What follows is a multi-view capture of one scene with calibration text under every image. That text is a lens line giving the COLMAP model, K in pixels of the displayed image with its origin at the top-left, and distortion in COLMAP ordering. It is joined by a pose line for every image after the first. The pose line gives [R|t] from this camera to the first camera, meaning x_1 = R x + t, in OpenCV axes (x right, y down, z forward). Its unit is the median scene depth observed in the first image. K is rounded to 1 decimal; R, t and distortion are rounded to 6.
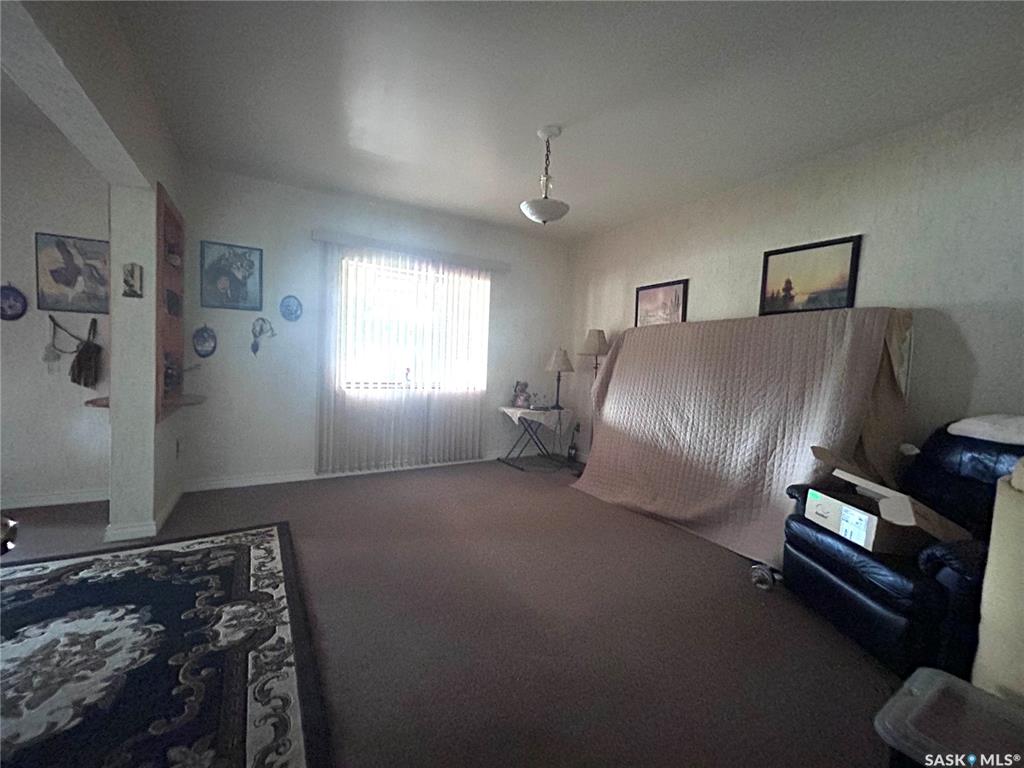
lens RADIAL K [[410.0, 0, 511.5], [0, 410.0, 386.8], [0, 0, 1]] dist [0.004468, 0.000168]
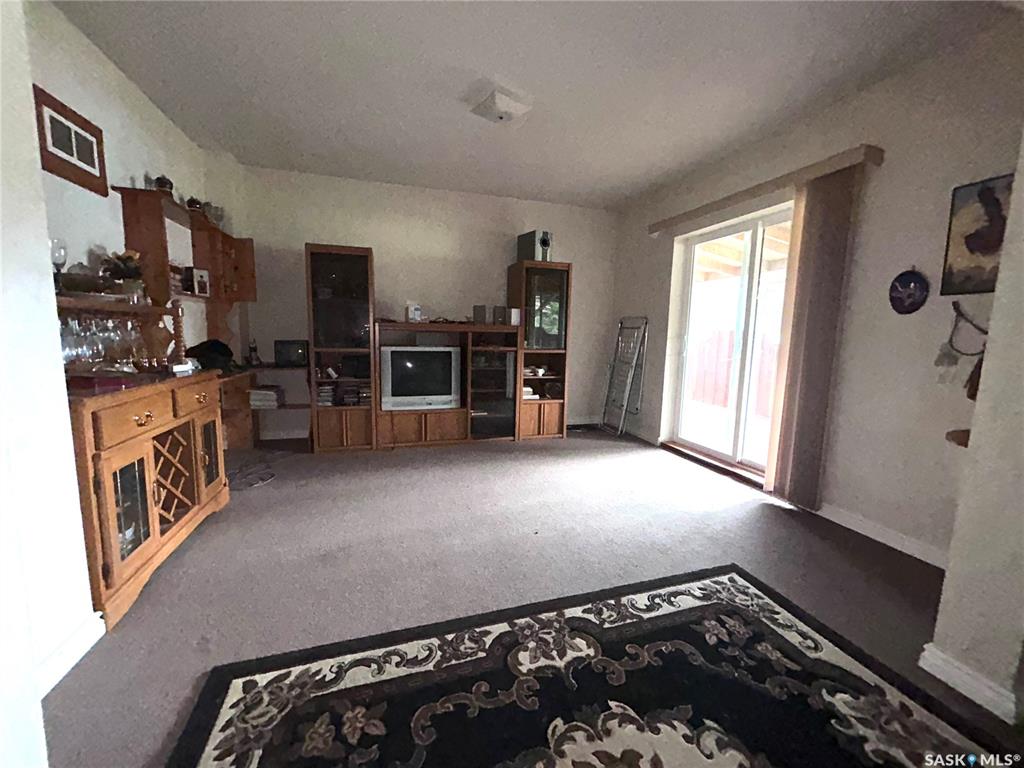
lens RADIAL K [[410.0, 0, 513.2], [0, 410.0, 381.3], [0, 0, 1]] dist [0.004468, 0.000168]
pose [[-0.230520, 0.062506, -0.971058, -0.312007], [-0.089496, 0.992343, 0.085121, -0.037675], [0.968943, 0.106528, -0.223161, 0.557209]]
